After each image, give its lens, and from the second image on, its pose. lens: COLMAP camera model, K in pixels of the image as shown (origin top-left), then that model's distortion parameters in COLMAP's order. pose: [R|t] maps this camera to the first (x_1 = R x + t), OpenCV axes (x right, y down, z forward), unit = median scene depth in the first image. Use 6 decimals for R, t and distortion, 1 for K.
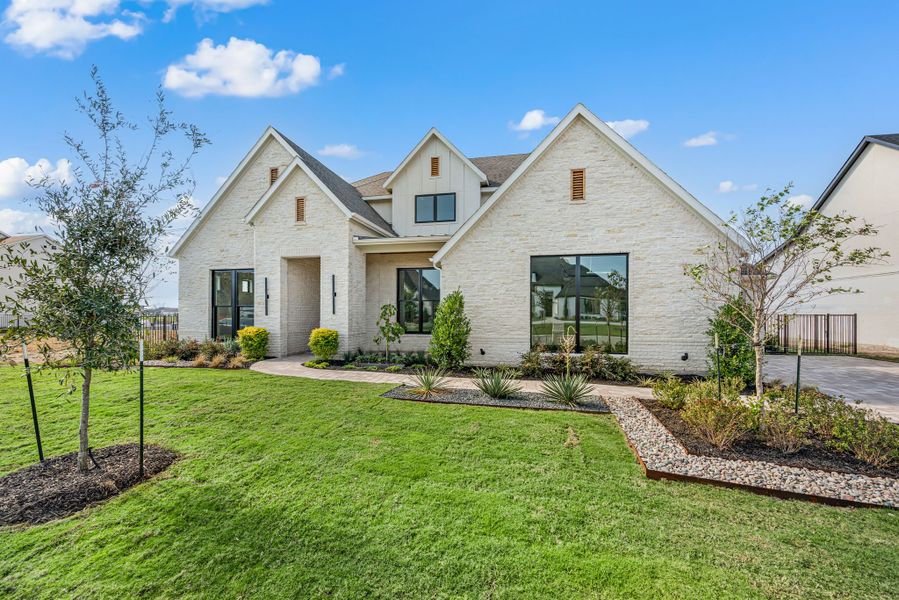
lens RADIAL K [[360.1, 0, 448.6], [0, 360.1, 310.5], [0, 0, 1]] dist [0.000611, 0.000026]
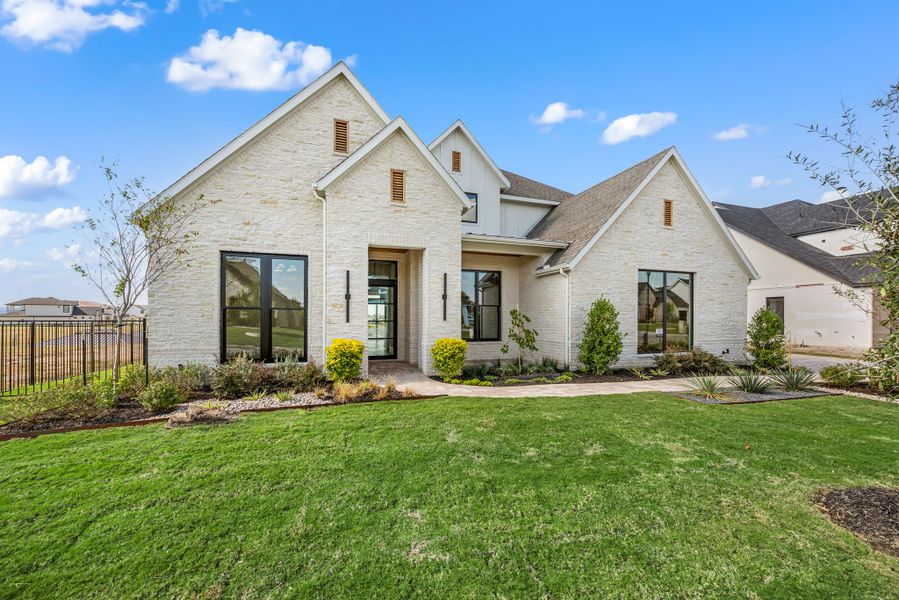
lens RADIAL K [[361.0, 0, 453.4], [0, 361.0, 318.5], [0, 0, 1]] dist [-0.000616, 0.000006]
pose [[0.857484, 0.001397, 0.514509, -0.705420], [-0.005874, 0.999958, 0.007075, -0.000818], [-0.514477, -0.009089, 0.857456, 0.267093]]
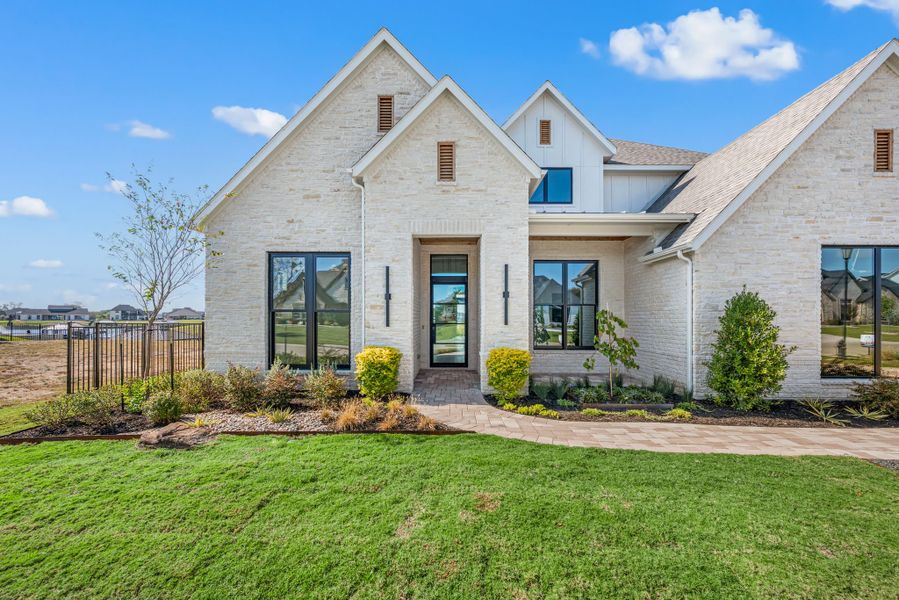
lens RADIAL K [[364.9, 0, 451.4], [0, 364.9, 315.3], [0, 0, 1]] dist [-0.000788, -0.000212]
pose [[0.978802, 0.002954, 0.204786, -0.532357], [-0.003674, 0.999988, 0.003137, -0.008652], [-0.204774, -0.003823, 0.978802, 0.360716]]
